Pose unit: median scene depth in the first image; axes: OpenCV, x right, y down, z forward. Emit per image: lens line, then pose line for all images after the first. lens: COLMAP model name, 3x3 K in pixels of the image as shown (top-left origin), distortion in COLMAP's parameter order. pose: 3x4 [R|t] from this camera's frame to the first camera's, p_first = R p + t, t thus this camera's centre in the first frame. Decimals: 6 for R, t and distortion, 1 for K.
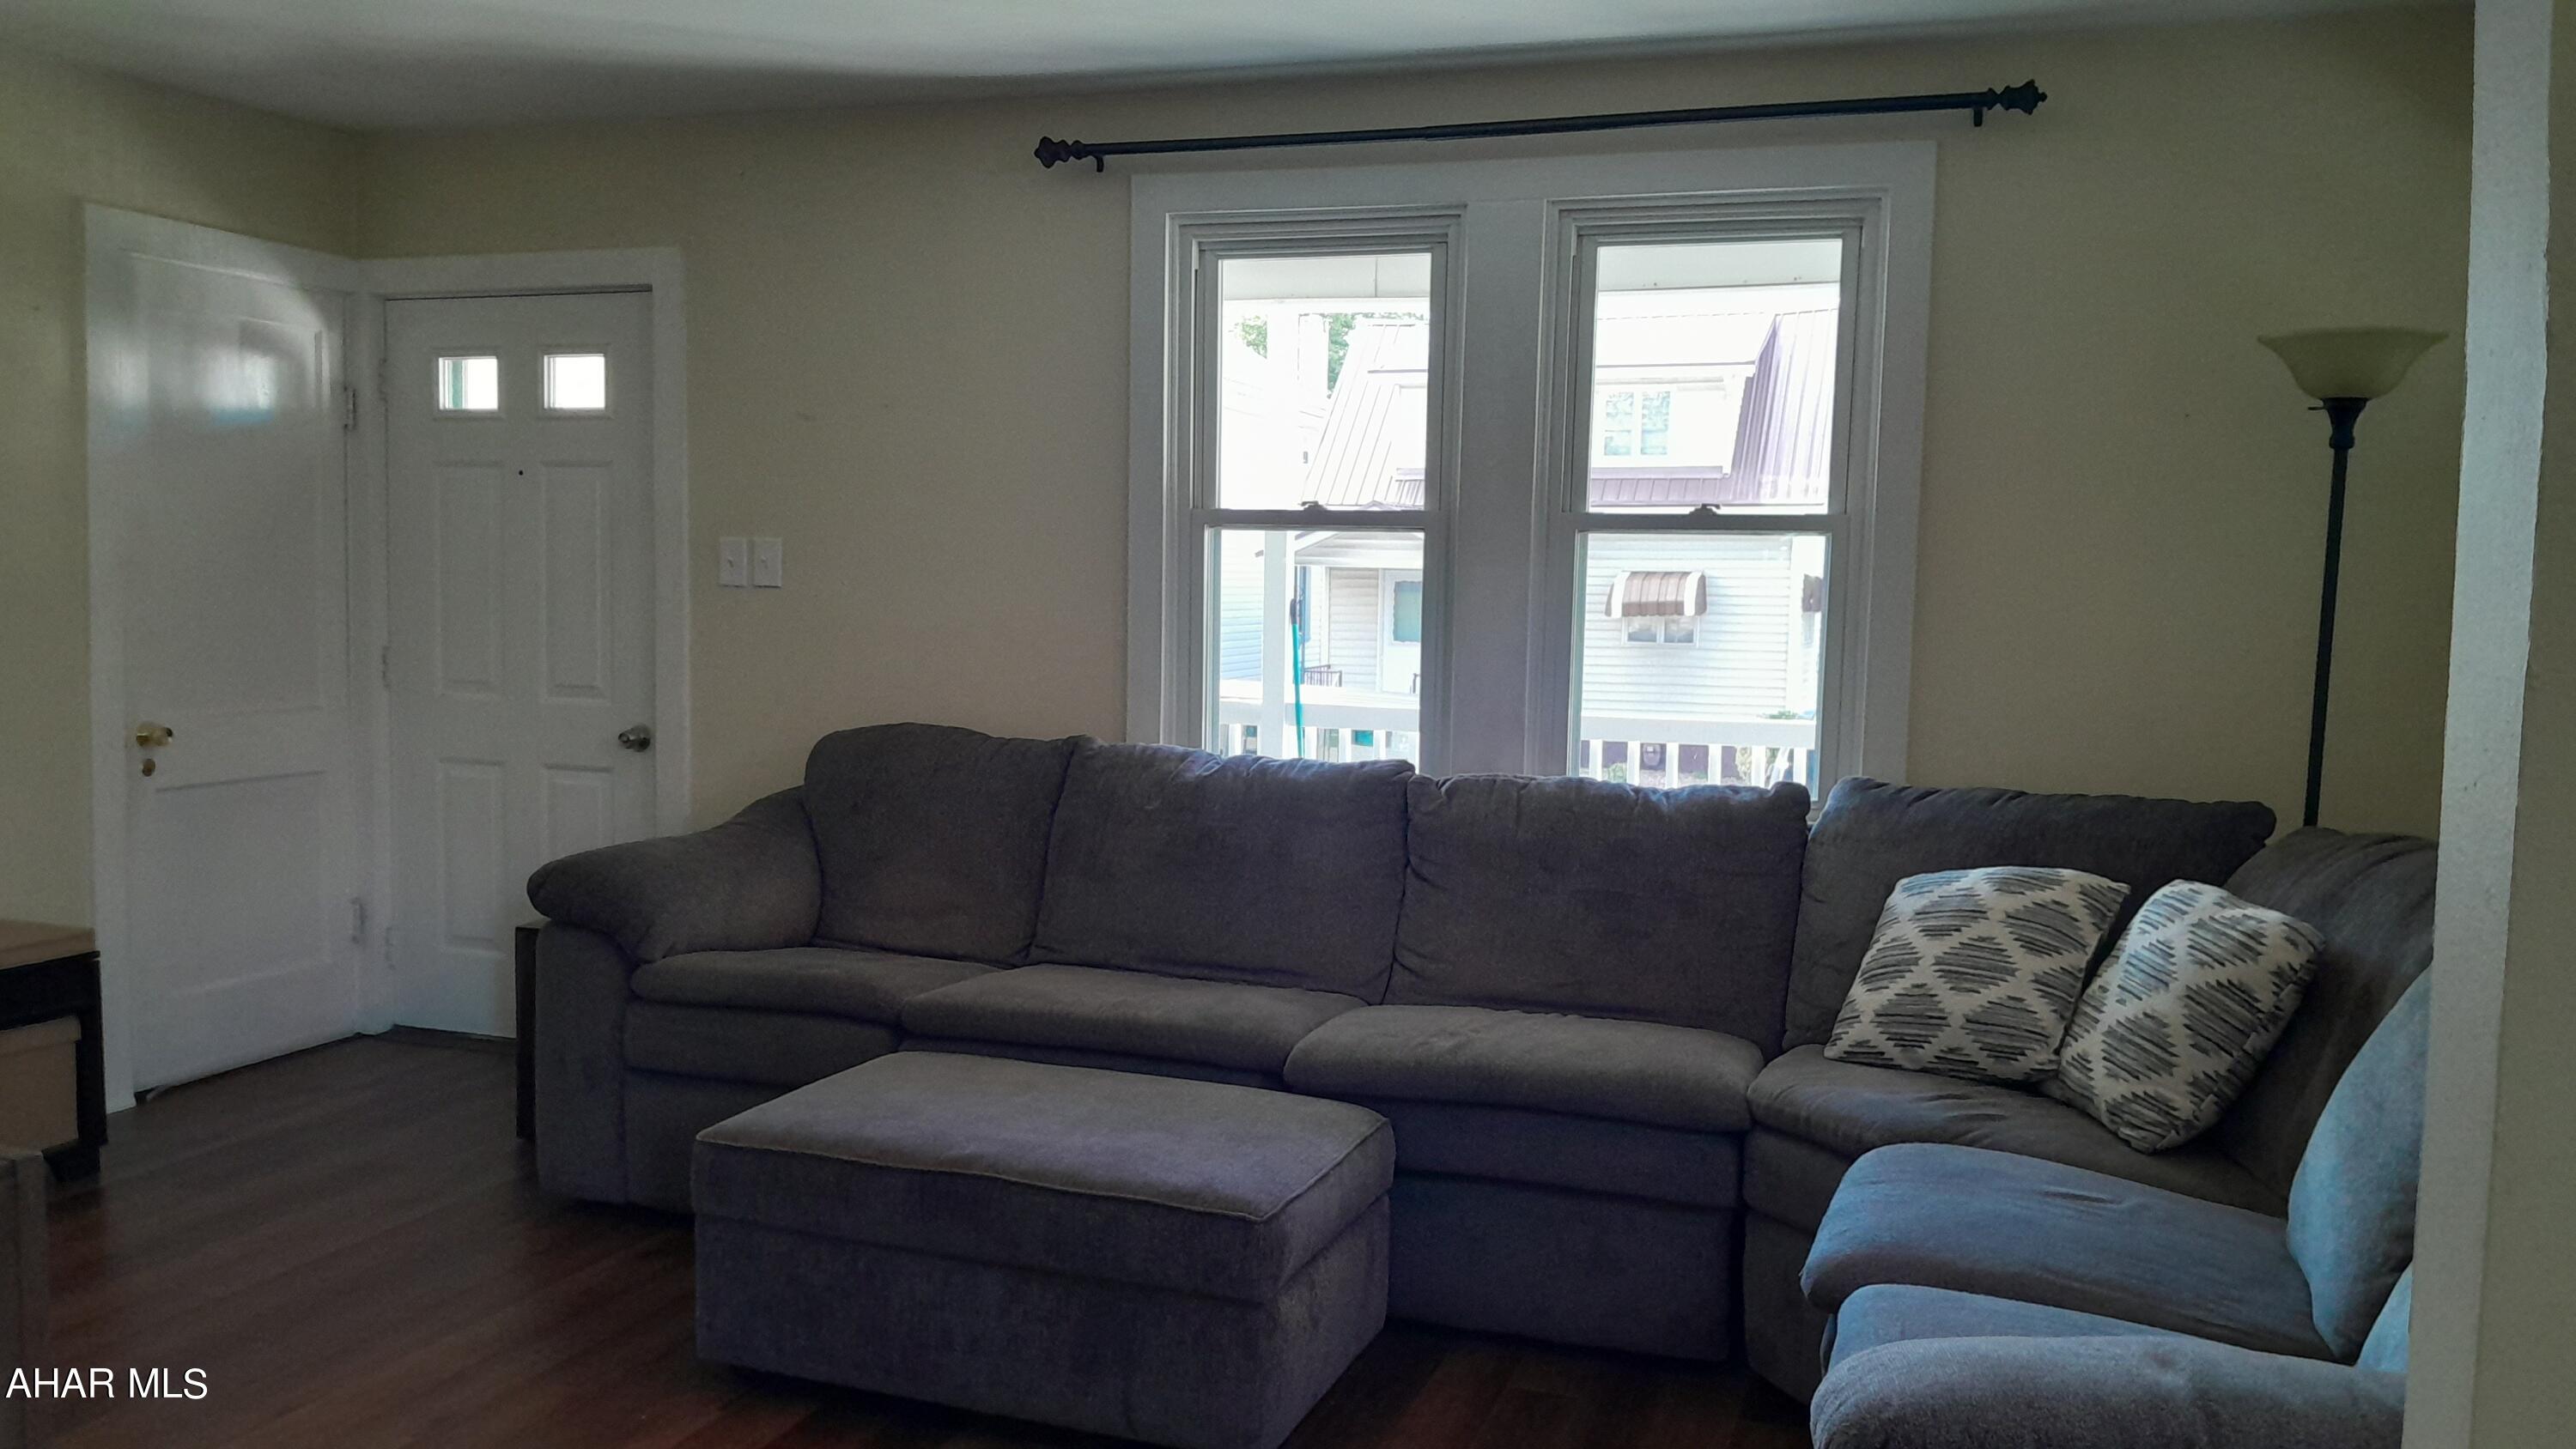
lens RADIAL K [[1959.3, 0, 1298.0], [0, 1959.3, 726.5], [0, 0, 1]] dist [0.042065, -0.150097]
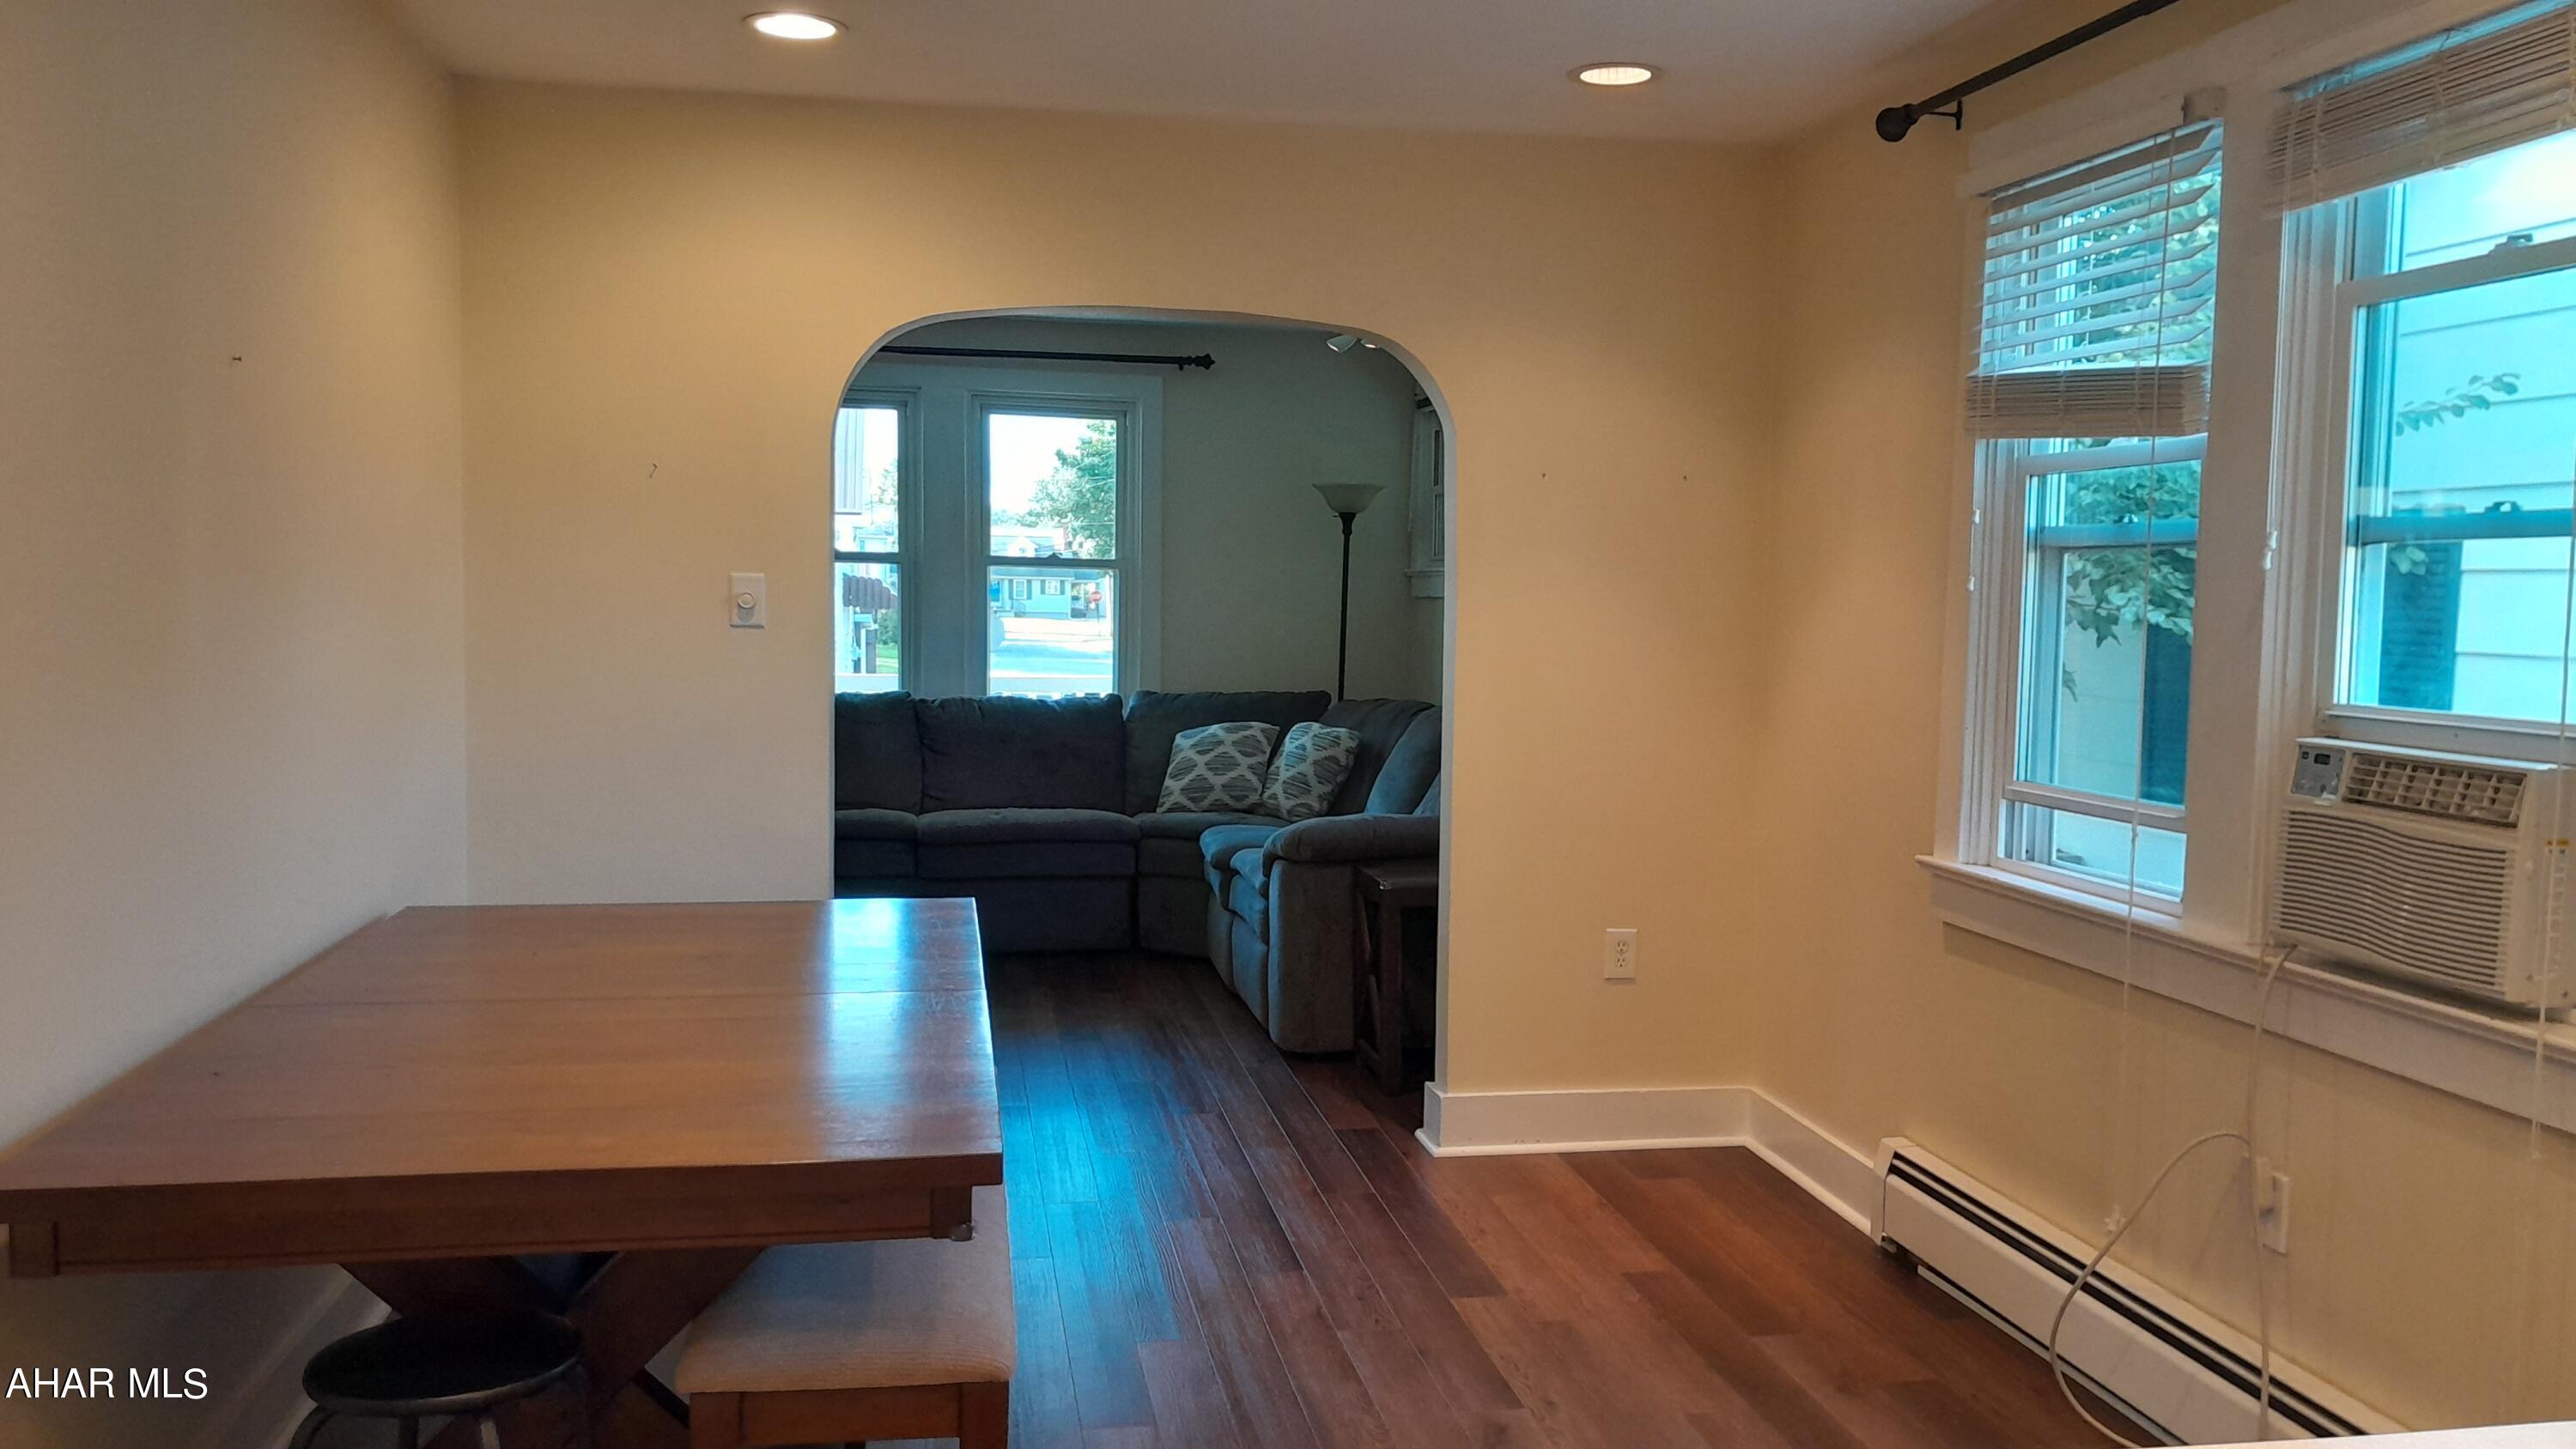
lens RADIAL K [[1959.3, 0, 1298.0], [0, 1959.3, 726.5], [0, 0, 1]] dist [0.042065, -0.150097]
pose [[0.864729, -0.038339, 0.500773, -0.709196], [0.036181, 0.999247, 0.014025, 0.048946], [-0.500934, 0.005991, 0.865465, -1.001363]]
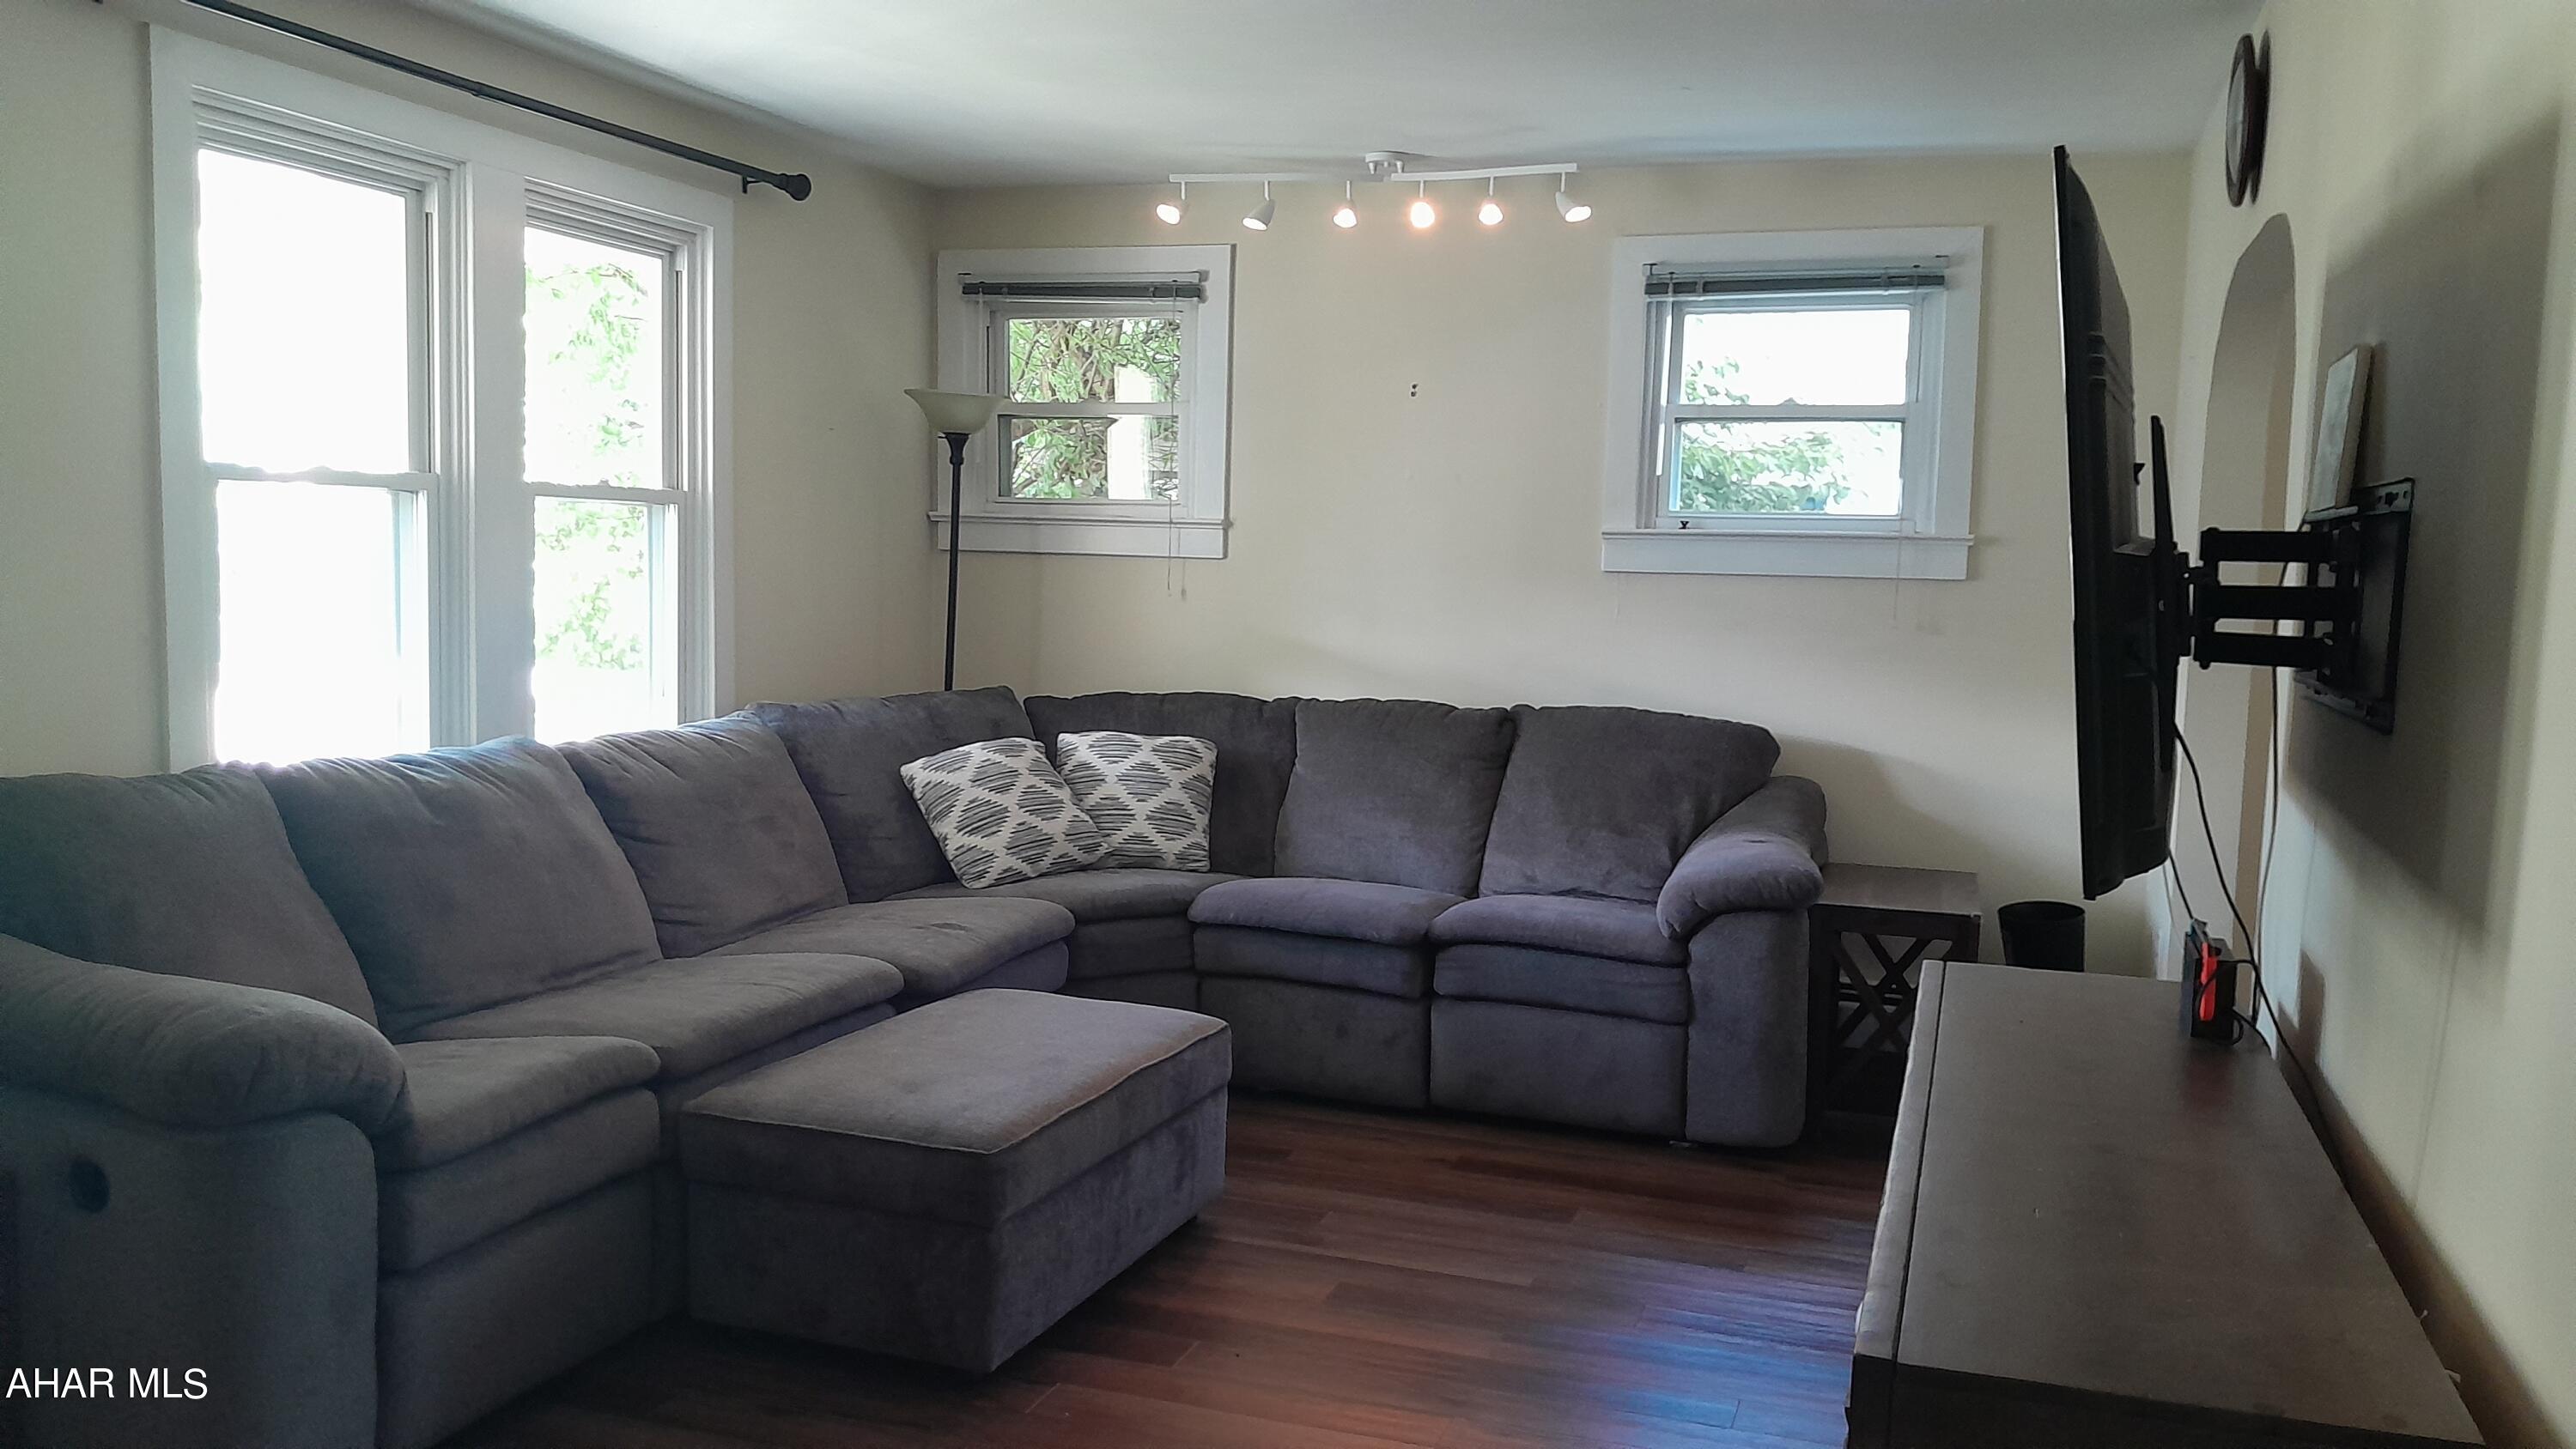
lens RADIAL K [[1959.3, 0, 1298.0], [0, 1959.3, 726.5], [0, 0, 1]] dist [0.042065, -0.150097]
pose [[-0.005219, -0.118171, 0.992980, -1.203154], [0.033083, 0.992429, 0.118280, -0.118249], [-0.999439, 0.033468, -0.001270, 0.786640]]
